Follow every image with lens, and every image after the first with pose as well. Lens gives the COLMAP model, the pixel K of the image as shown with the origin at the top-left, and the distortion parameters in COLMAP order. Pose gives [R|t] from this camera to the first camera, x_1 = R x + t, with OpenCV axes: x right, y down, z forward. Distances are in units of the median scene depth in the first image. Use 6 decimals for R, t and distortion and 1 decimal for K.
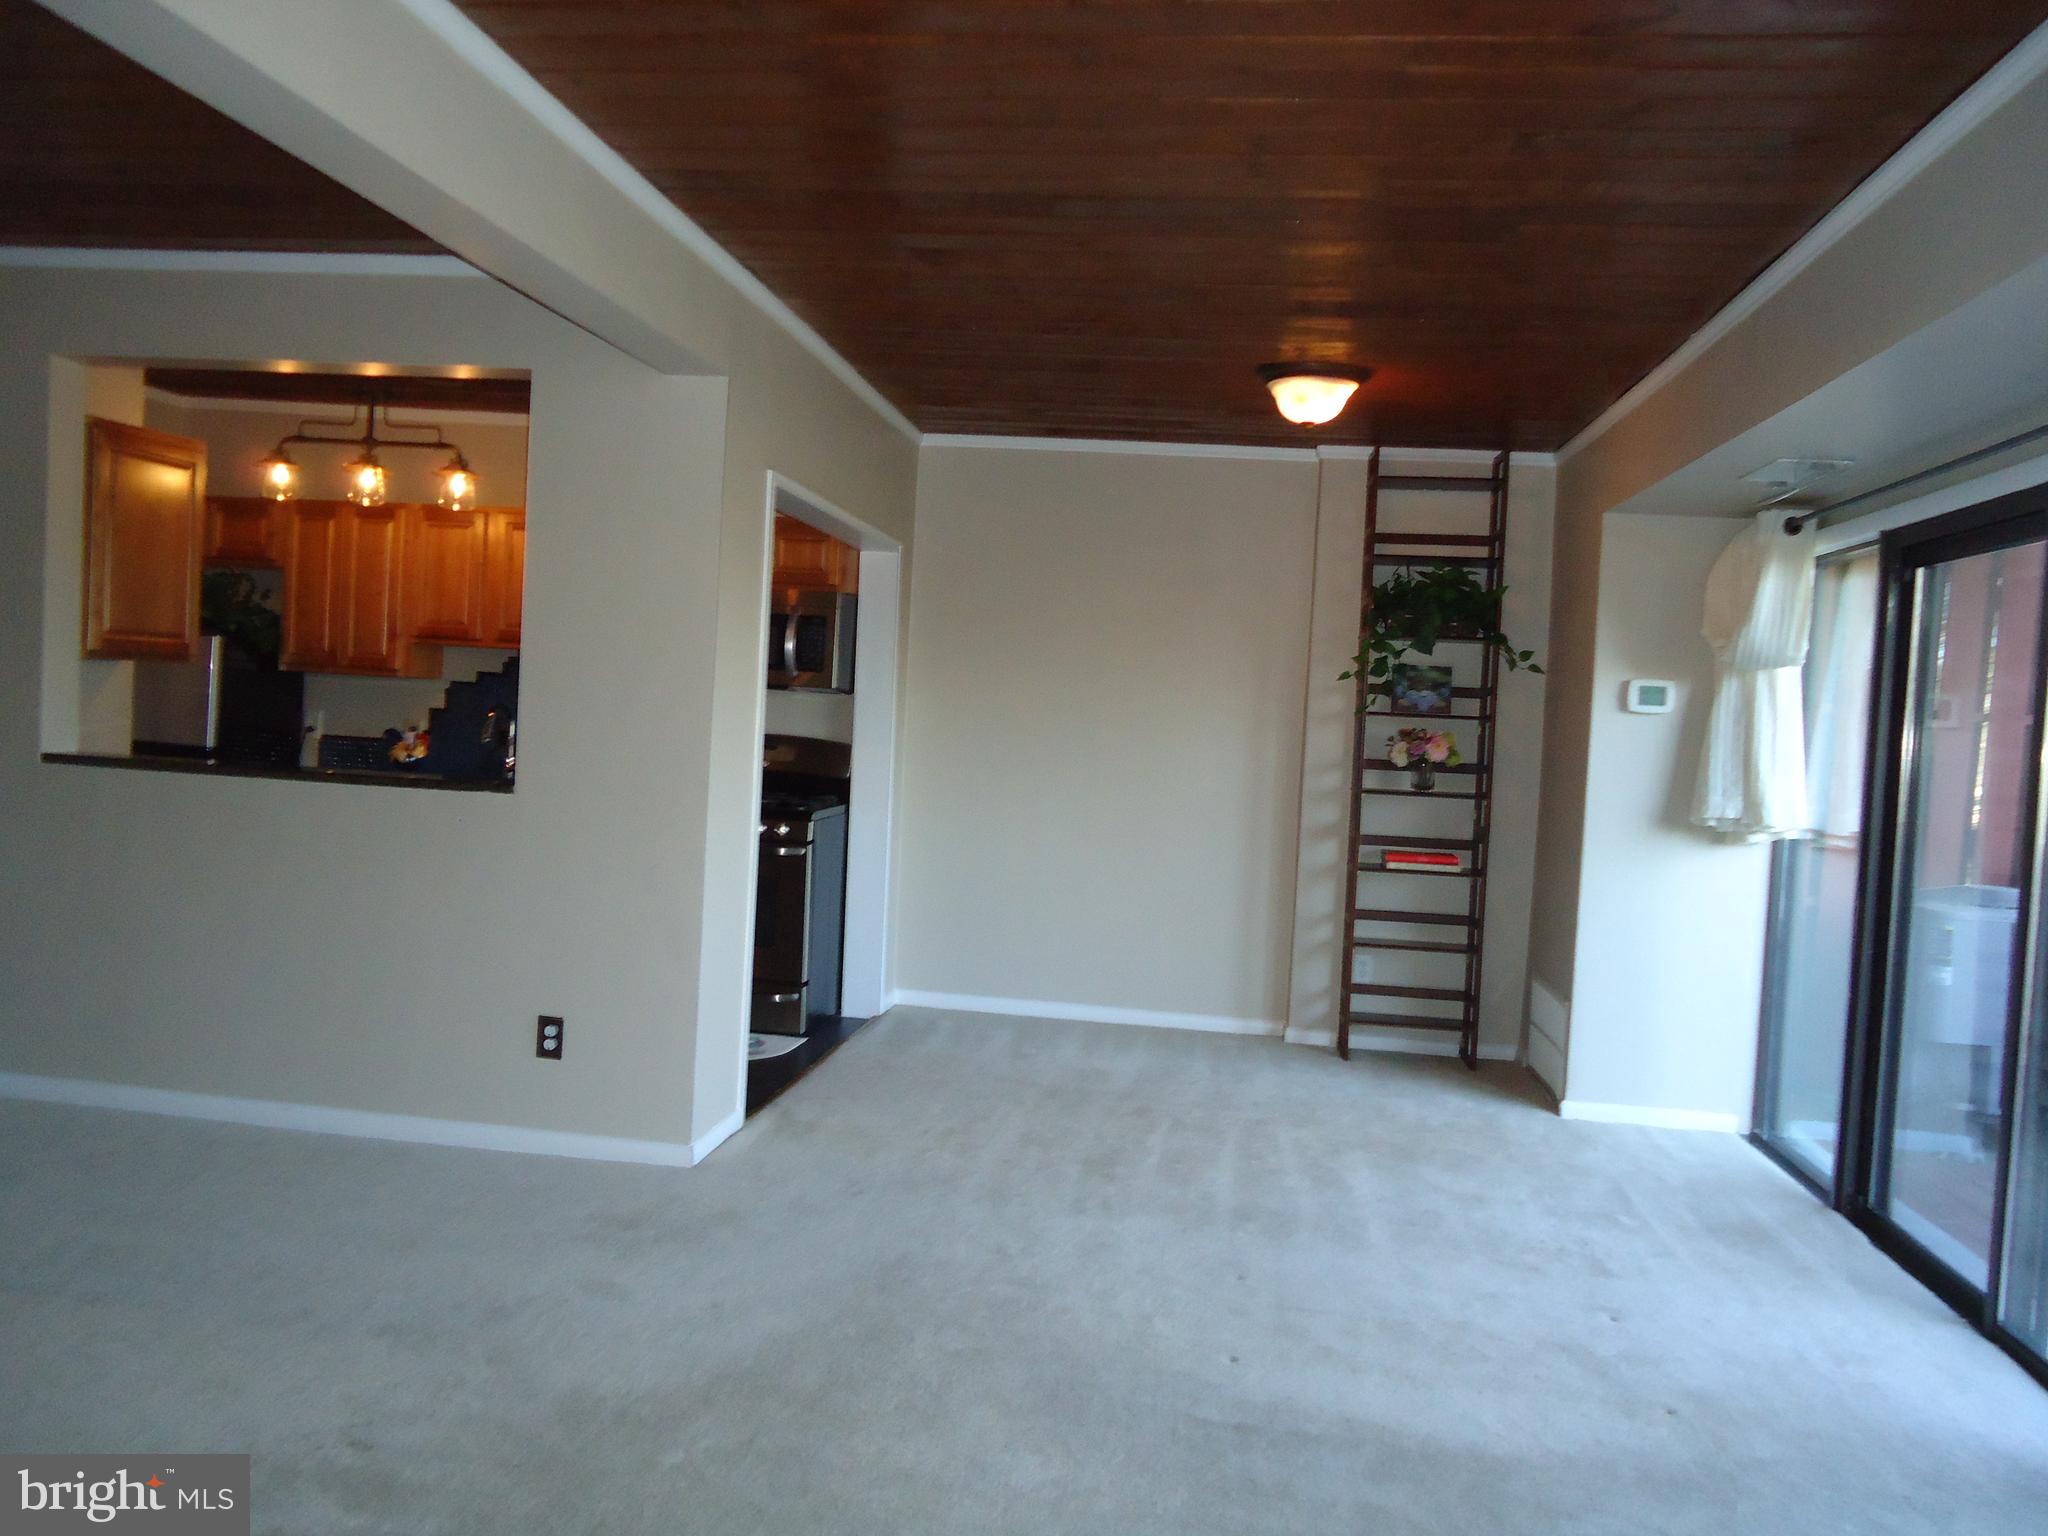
lens RADIAL K [[1505.1, 0, 1024.0], [0, 1505.1, 768.0], [0, 0, 1]] dist [0.002368, 0.006407]
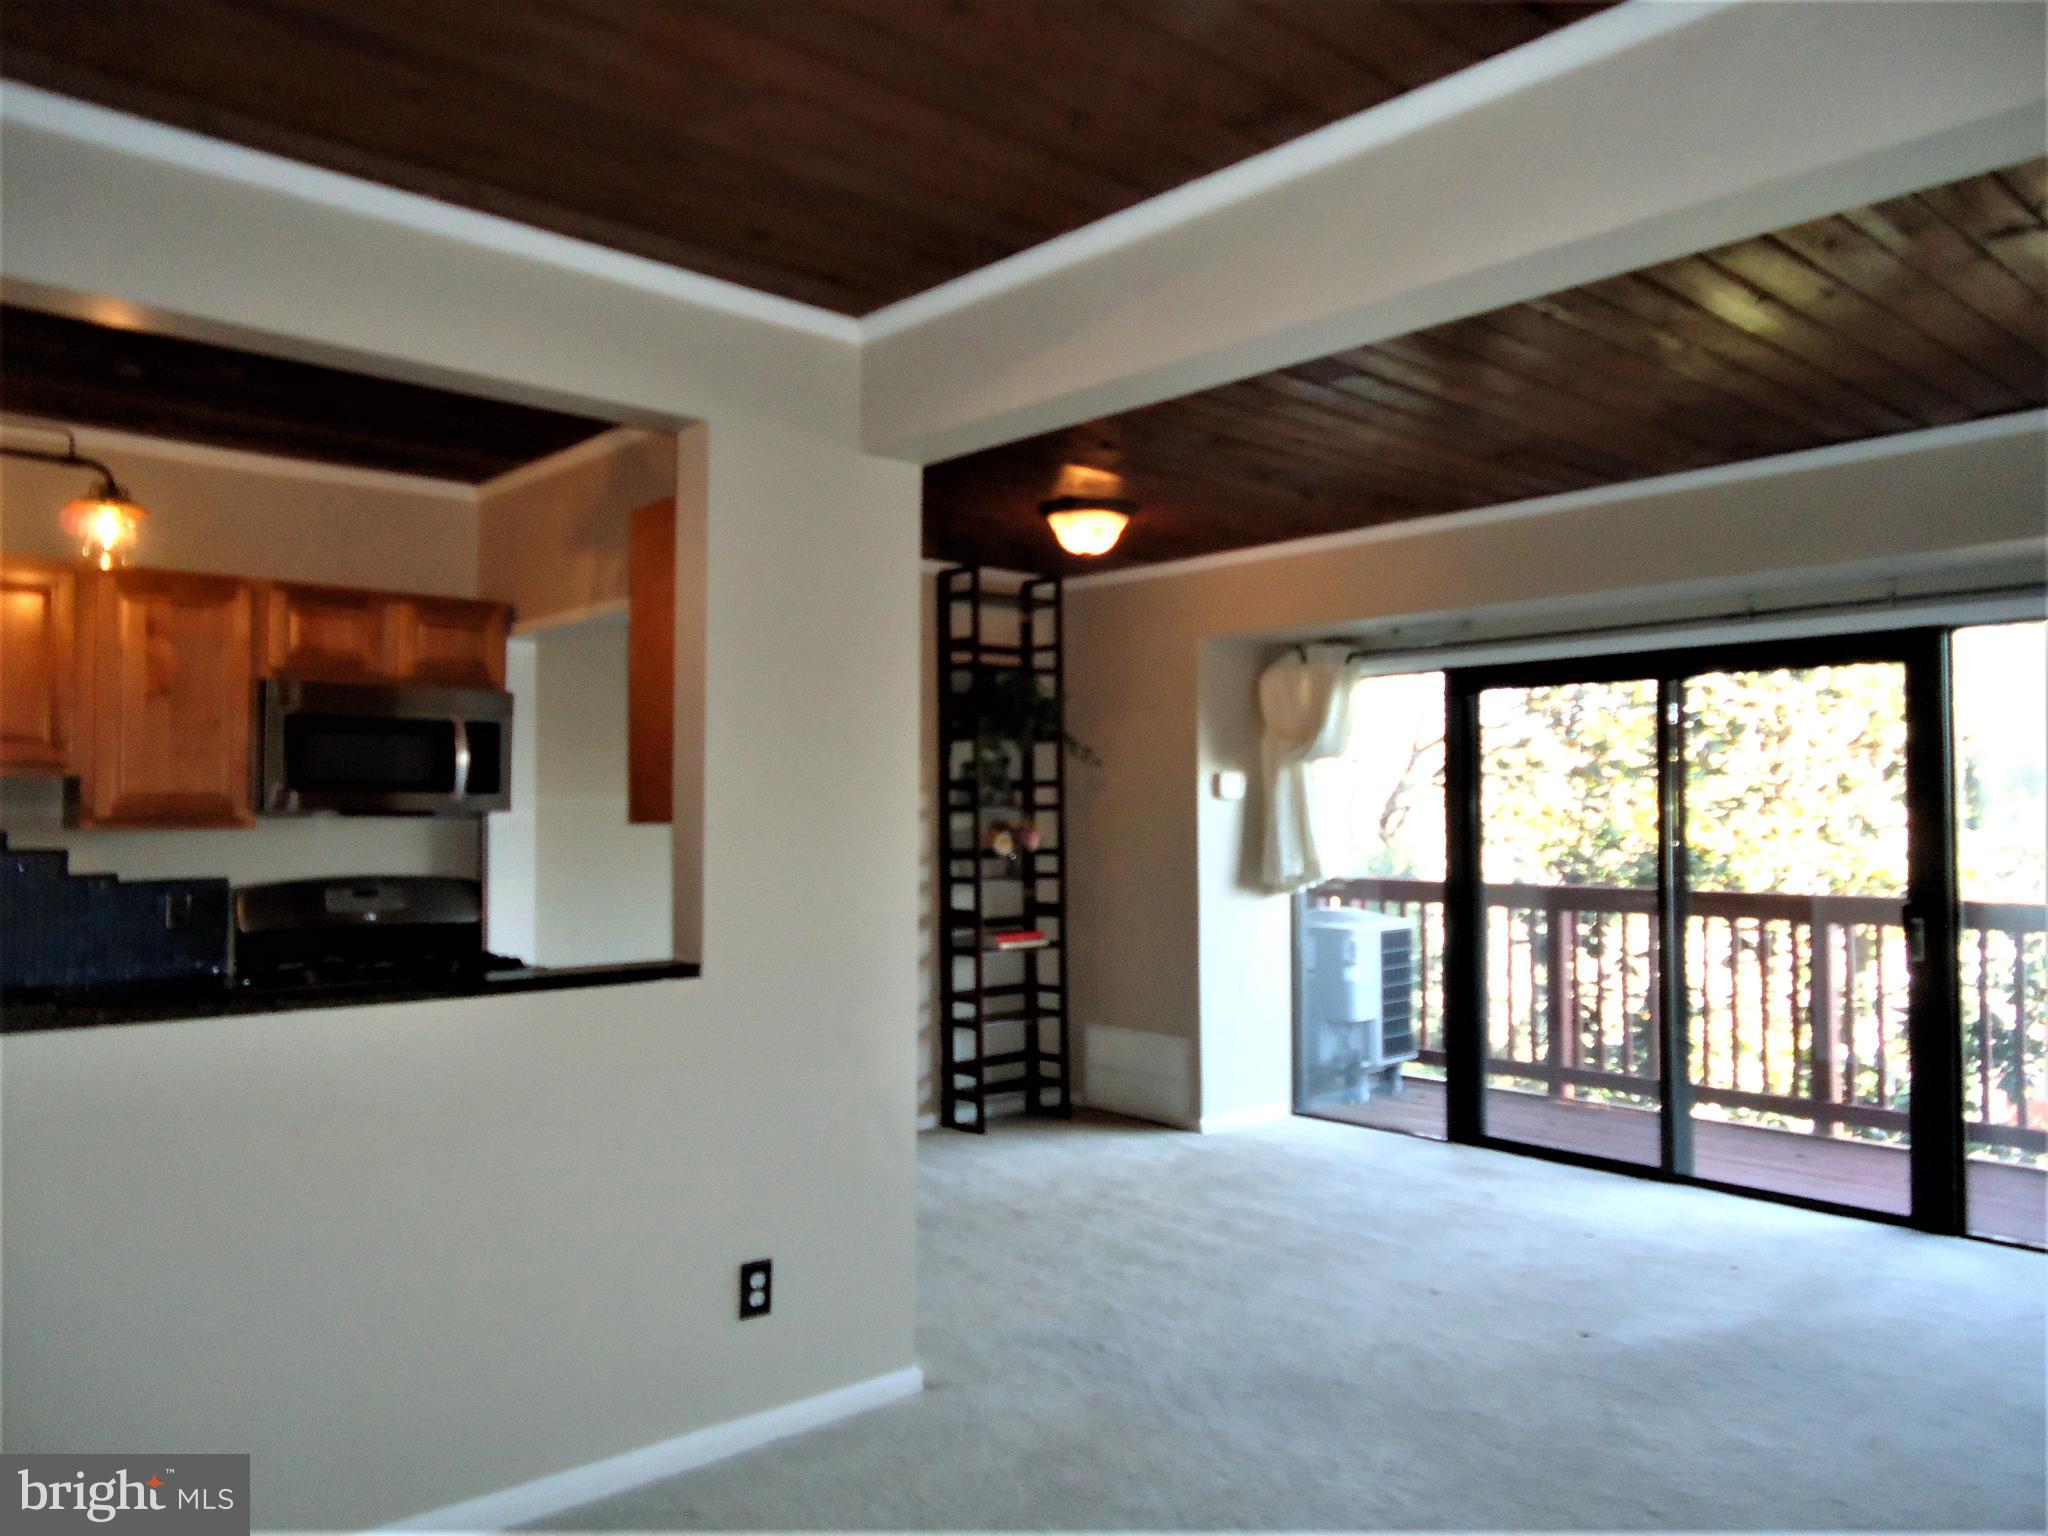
lens RADIAL K [[1505.1, 0, 1024.0], [0, 1505.1, 768.0], [0, 0, 1]] dist [0.002368, 0.006407]
pose [[0.634268, -0.030463, 0.772513, -0.580151], [0.065178, 0.997773, -0.014168, -0.047402], [-0.770361, 0.059337, 0.634841, 0.279623]]
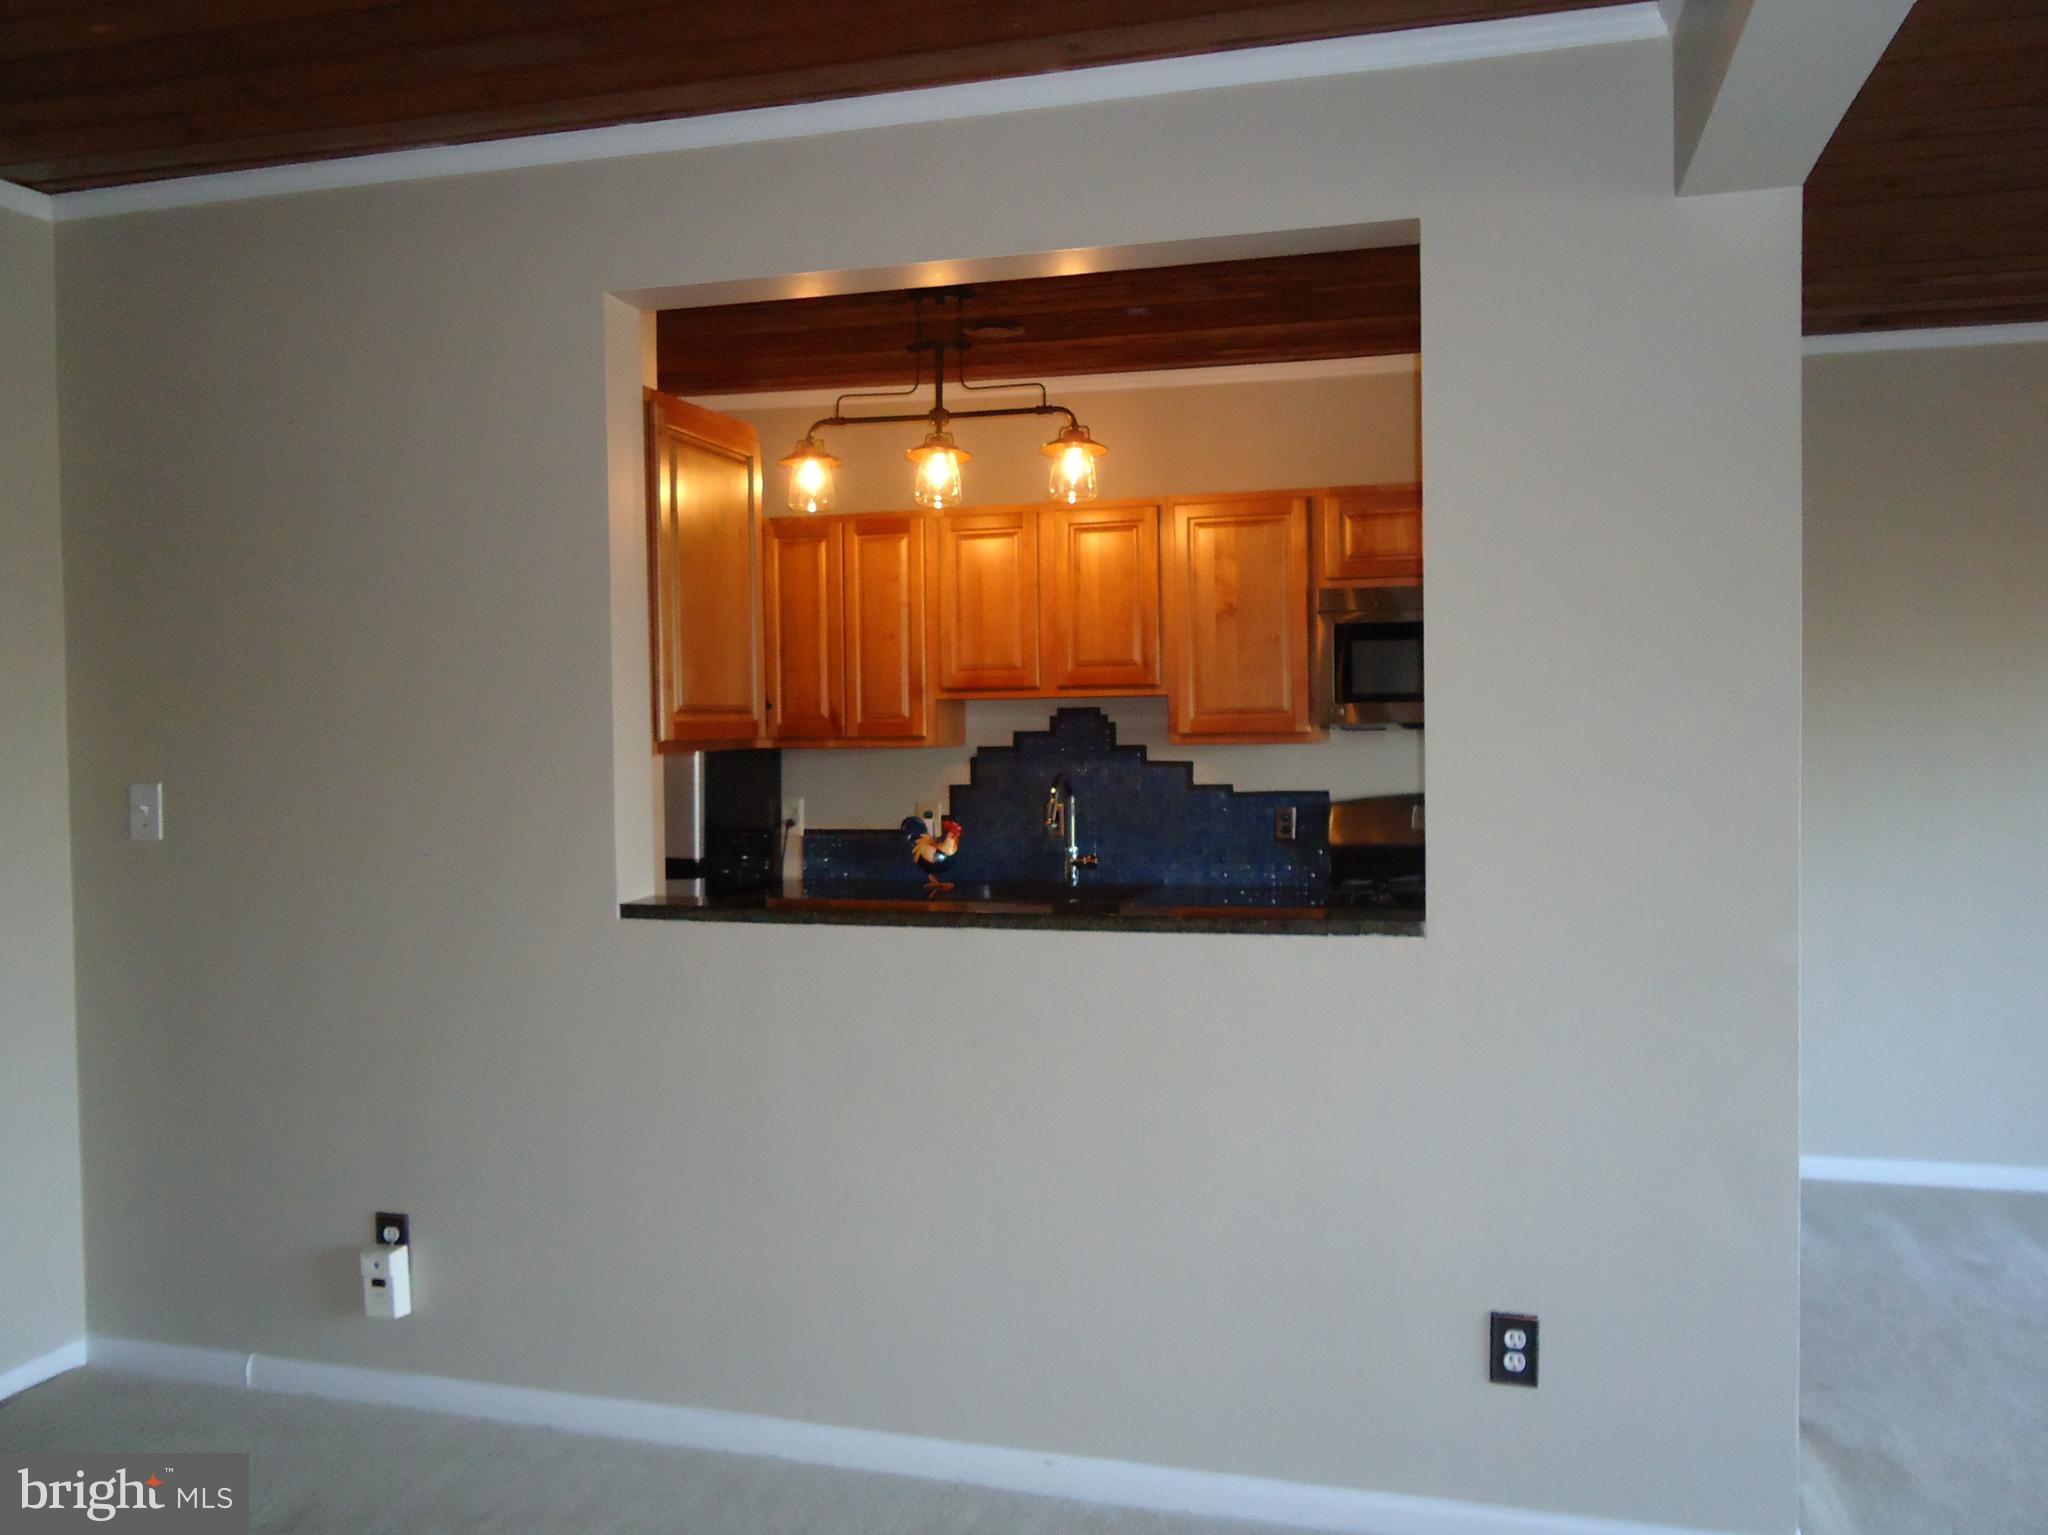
lens RADIAL K [[1587.3, 0, 1024.0], [0, 1587.3, 767.5], [0, 0, 1]] dist [-0.005285, 0.001561]
pose [[0.989978, -0.065514, -0.125104, -0.293354], [0.063048, 0.997732, -0.023579, -0.031293], [0.126365, 0.015455, 0.991863, 0.258718]]
